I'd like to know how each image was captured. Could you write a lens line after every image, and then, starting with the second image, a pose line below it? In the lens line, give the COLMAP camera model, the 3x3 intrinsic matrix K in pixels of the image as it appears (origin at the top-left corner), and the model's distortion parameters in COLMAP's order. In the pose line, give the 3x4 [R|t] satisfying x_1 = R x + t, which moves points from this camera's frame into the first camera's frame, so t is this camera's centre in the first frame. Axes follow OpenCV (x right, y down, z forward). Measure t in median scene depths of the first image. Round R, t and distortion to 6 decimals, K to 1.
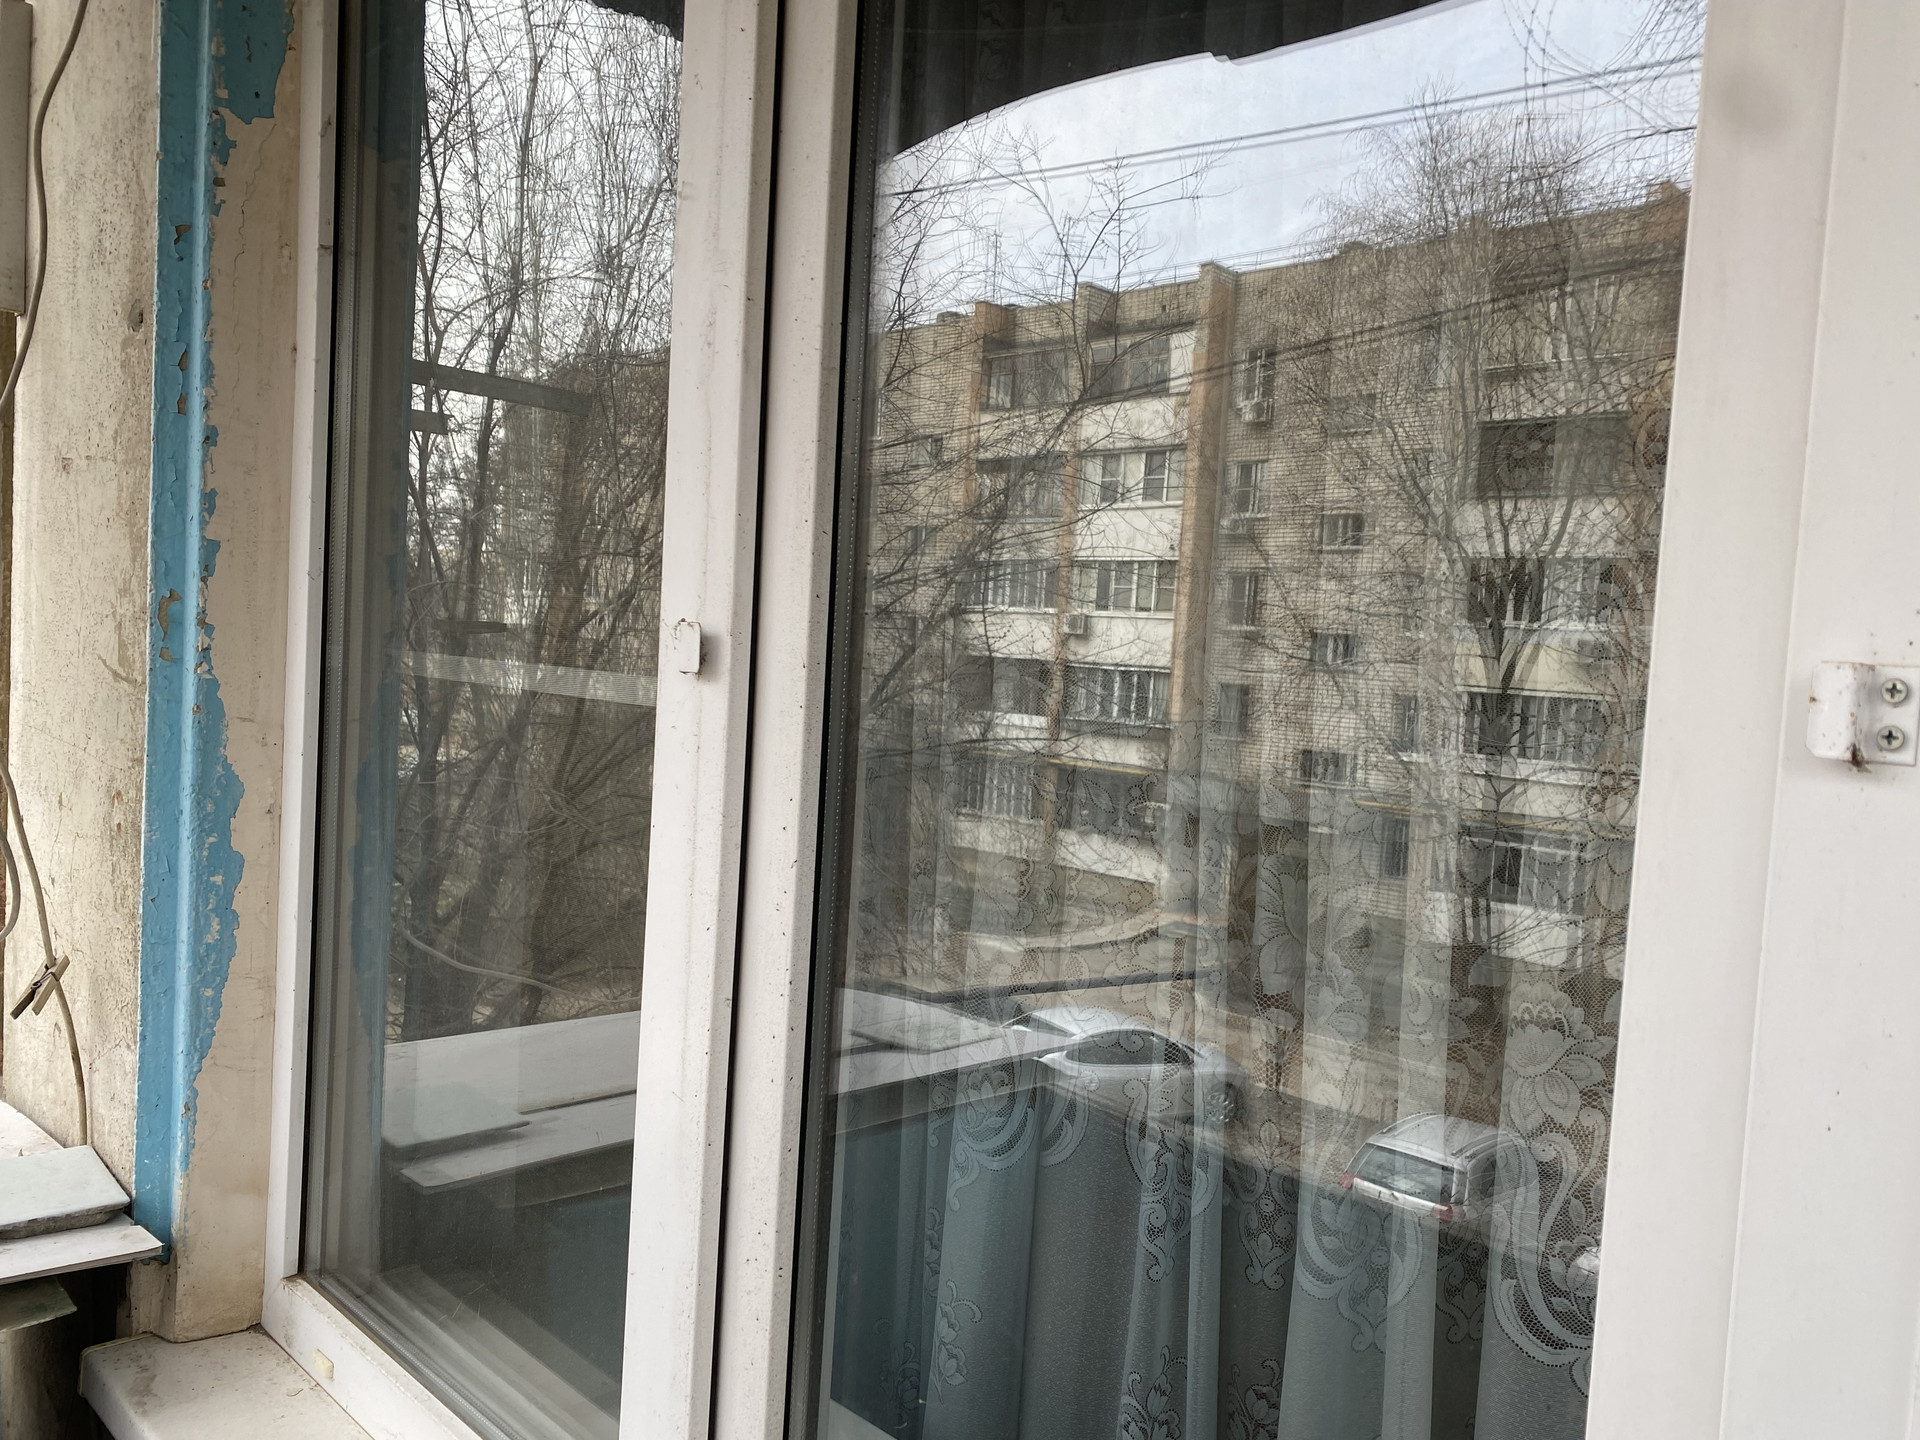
lens RADIAL K [[1470.9, 0, 955.0], [0, 1470.9, 716.1], [0, 0, 1]] dist [0.044619, -0.044381]
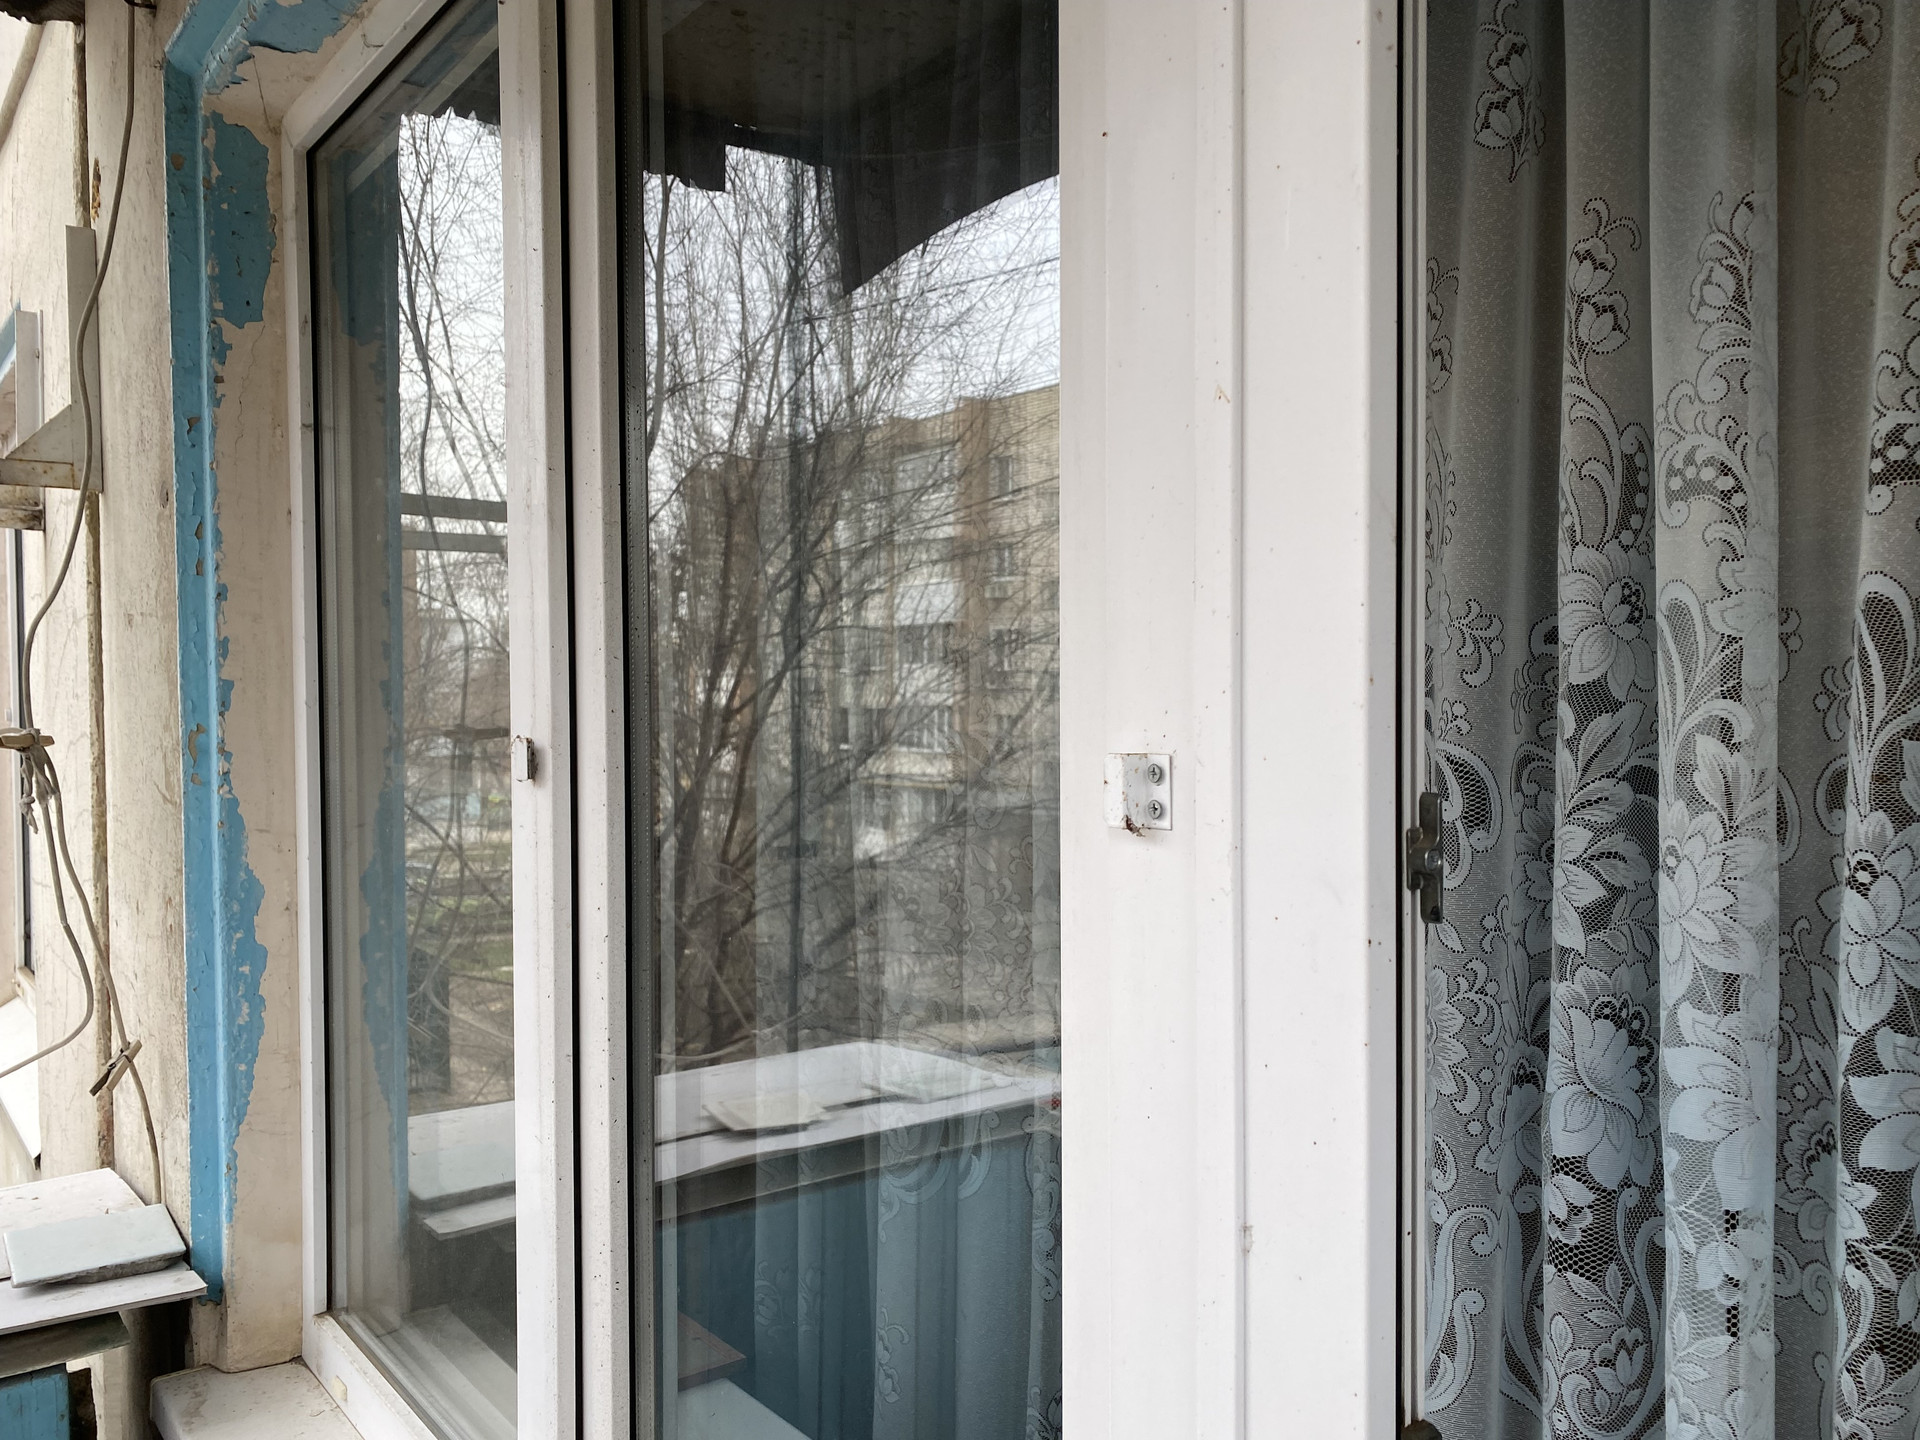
lens RADIAL K [[1470.9, 0, 964.8], [0, 1470.9, 725.0], [0, 0, 1]] dist [0.044619, -0.044381]
pose [[0.991663, -0.061146, -0.113423, 0.207374], [0.057433, 0.997710, -0.035721, -0.007364], [0.115347, 0.028909, 0.992904, -0.097921]]
